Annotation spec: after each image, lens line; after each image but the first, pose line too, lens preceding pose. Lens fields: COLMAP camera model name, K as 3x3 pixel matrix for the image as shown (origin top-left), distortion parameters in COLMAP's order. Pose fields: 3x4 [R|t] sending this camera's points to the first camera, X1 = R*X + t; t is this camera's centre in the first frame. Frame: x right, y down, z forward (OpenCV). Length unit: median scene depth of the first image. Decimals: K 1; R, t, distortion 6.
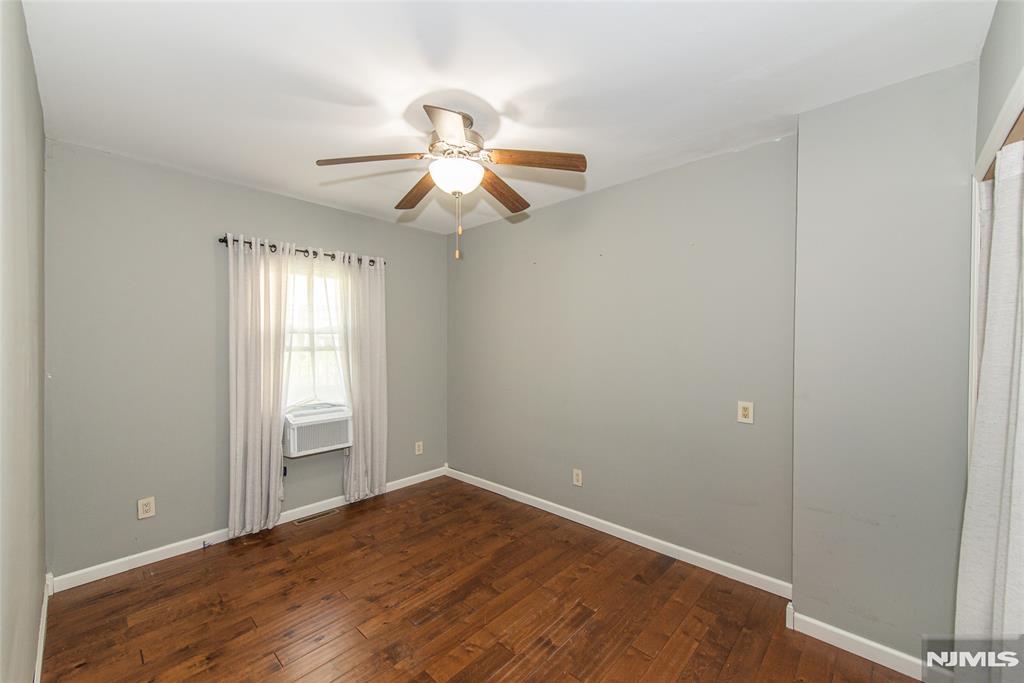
lens RADIAL K [[401.6, 0, 511.7], [0, 401.6, 343.0], [0, 0, 1]] dist [0.011138, -0.000744]
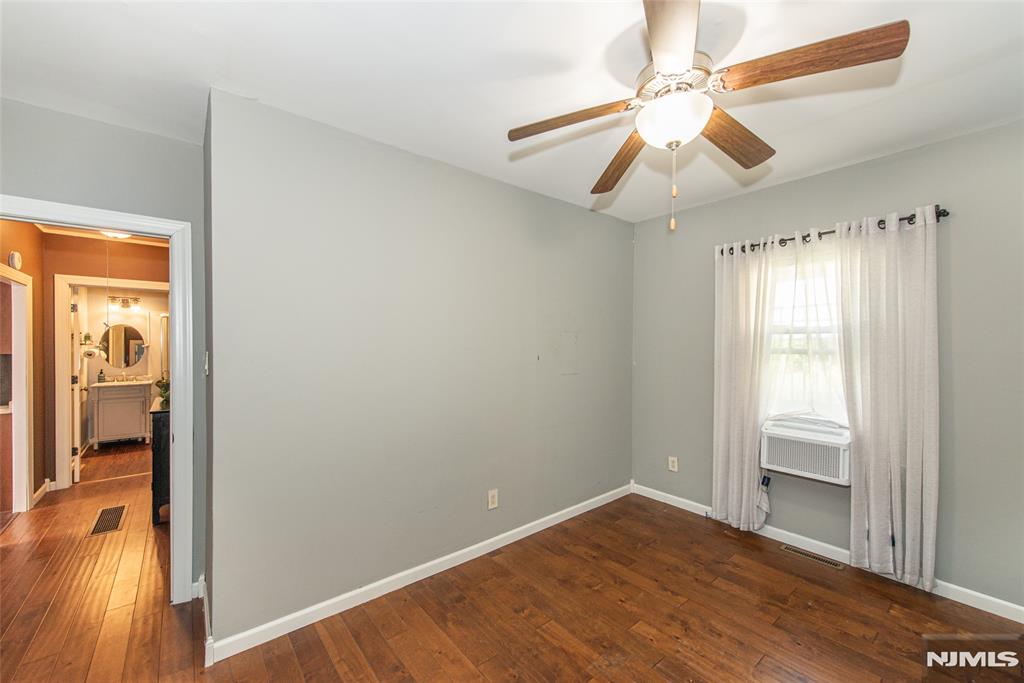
lens RADIAL K [[401.6, 0, 512.4], [0, 401.6, 347.4], [0, 0, 1]] dist [0.011138, -0.000744]
pose [[-0.124870, 0.002301, -0.992170, 0.432498], [-0.014338, 0.999889, 0.004123, 0.012262], [0.992070, 0.014741, -0.124823, 0.522790]]
